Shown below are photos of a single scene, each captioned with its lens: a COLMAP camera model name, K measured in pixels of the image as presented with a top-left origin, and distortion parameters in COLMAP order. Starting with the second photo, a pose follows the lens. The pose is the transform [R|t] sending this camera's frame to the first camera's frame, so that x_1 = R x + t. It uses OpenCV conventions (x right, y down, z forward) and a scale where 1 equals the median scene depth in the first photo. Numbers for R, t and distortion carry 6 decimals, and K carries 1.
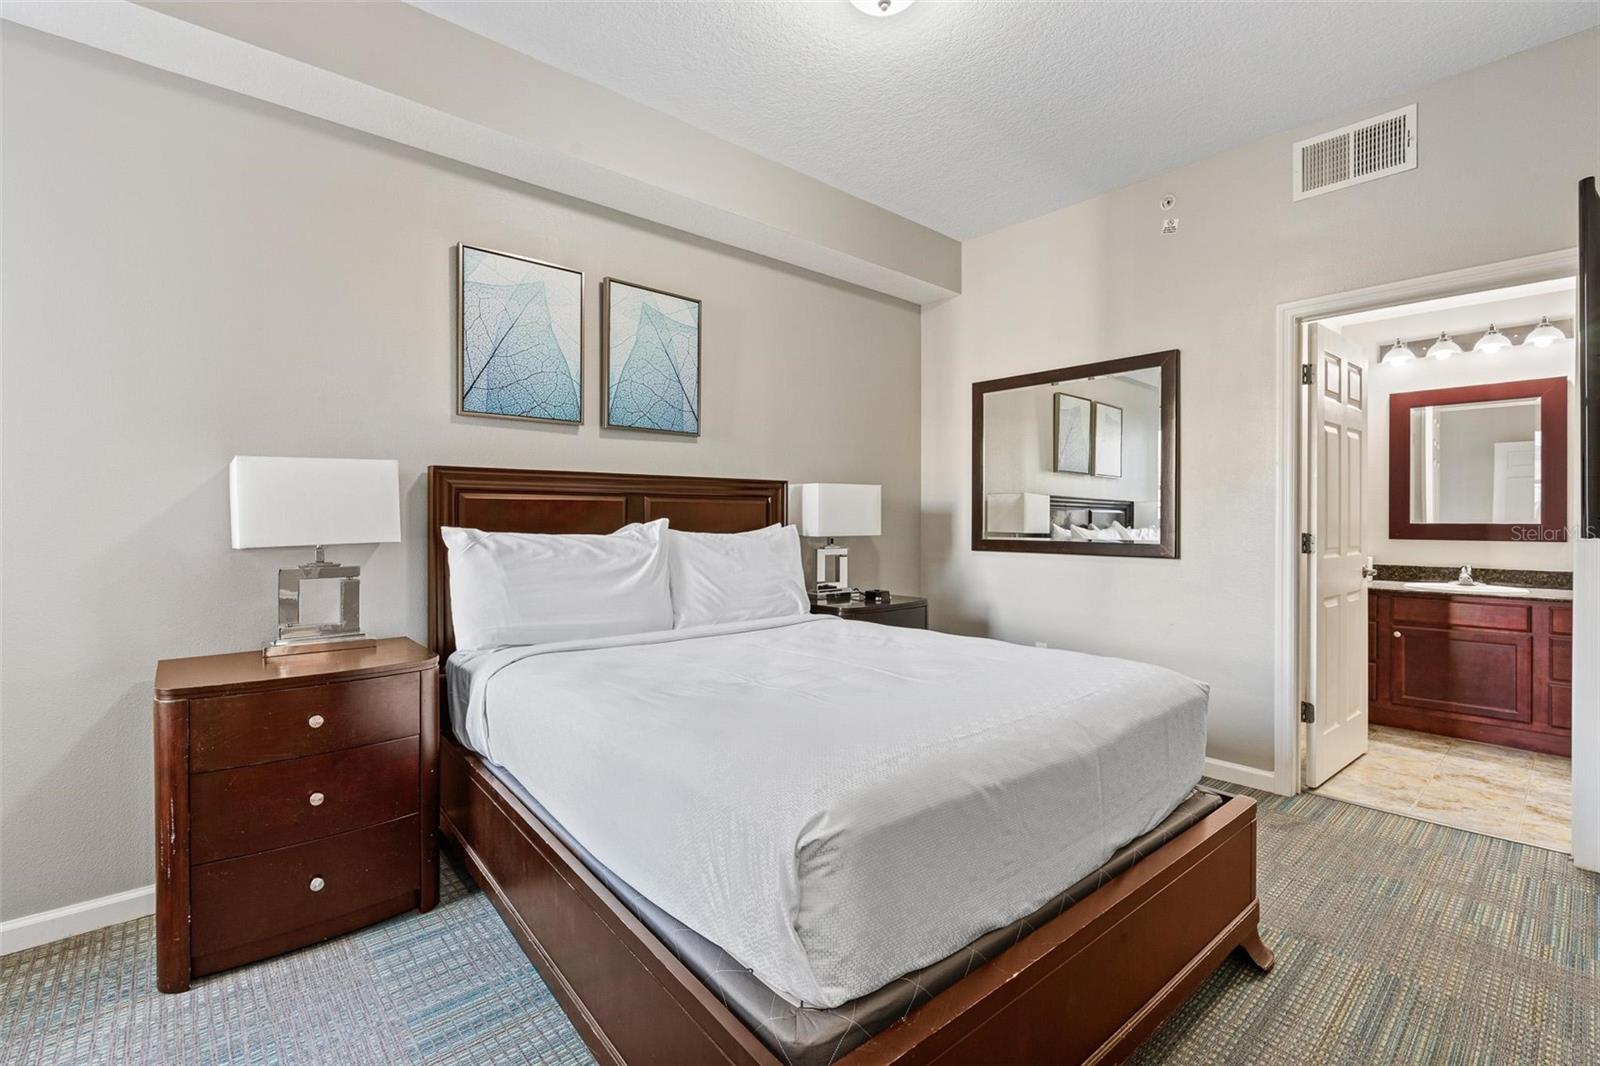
lens RADIAL K [[723.7, 0, 797.6], [0, 723.7, 526.0], [0, 0, 1]] dist [-0.004403, 0.000320]
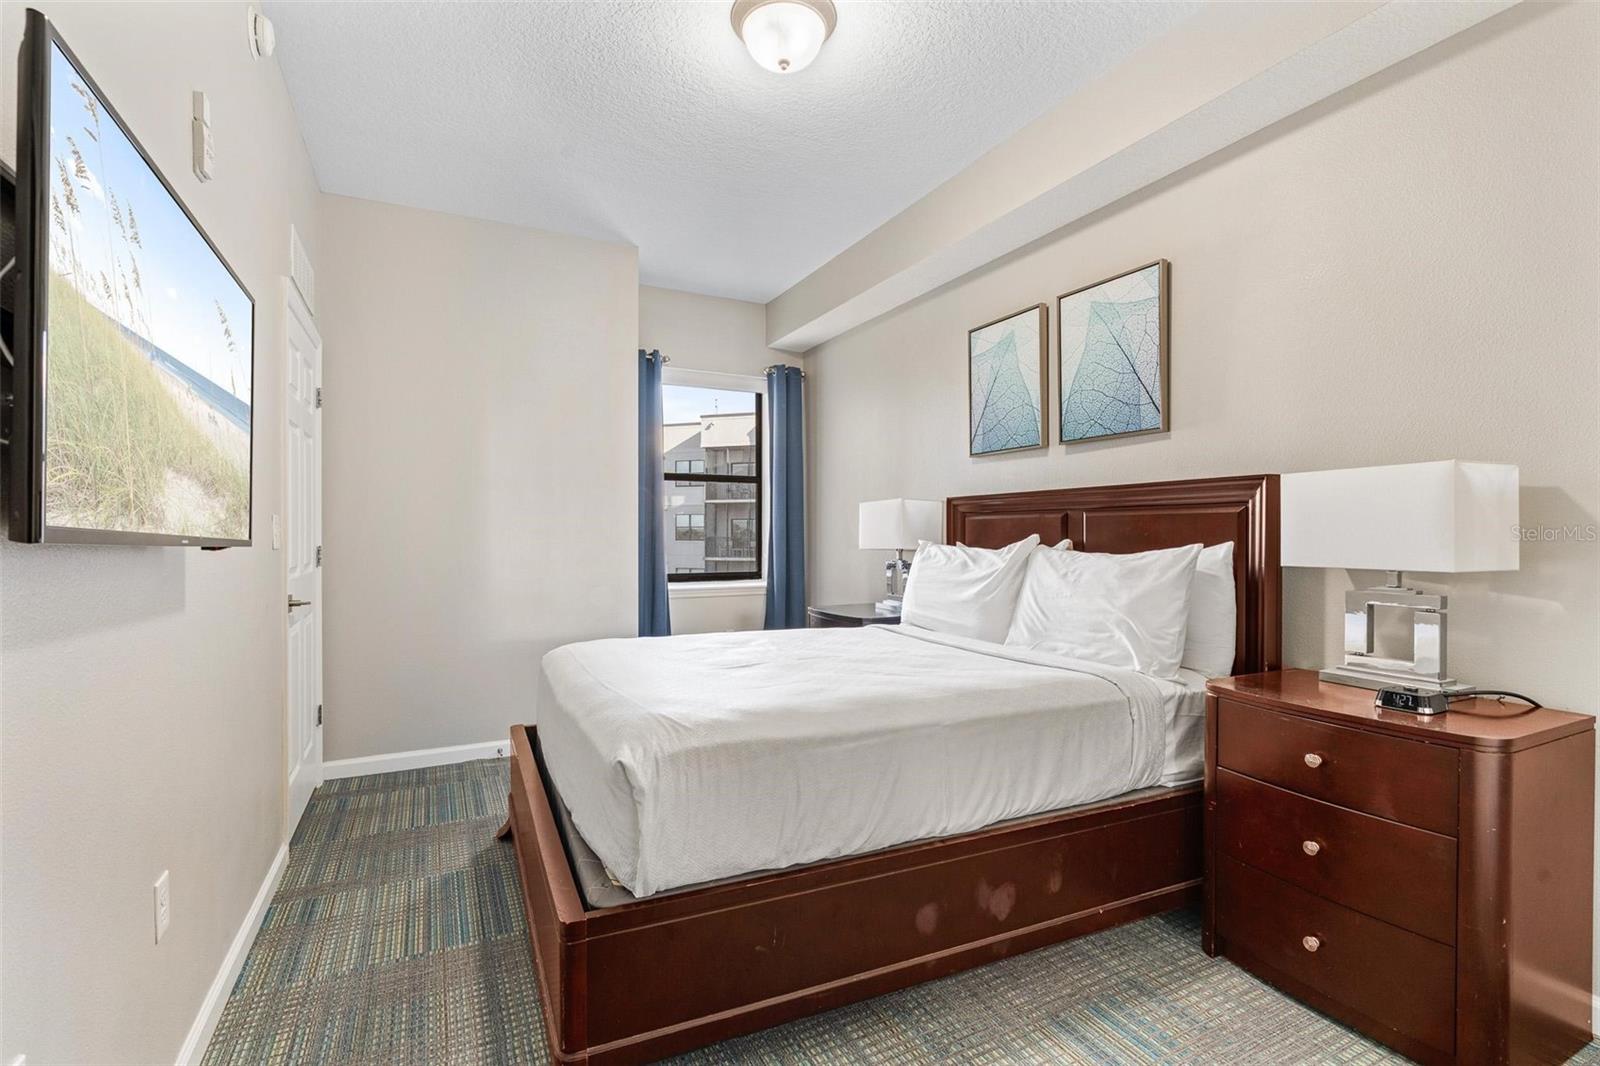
lens RADIAL K [[757.4, 0, 800.0], [0, 757.4, 533.0], [0, 0, 1]] dist [0.000592, 0.000181]
pose [[-0.273199, -0.004329, -0.961948, 0.853921], [-0.013270, 0.999912, -0.000731, -0.006944], [0.961866, 0.012565, -0.273232, 0.941754]]
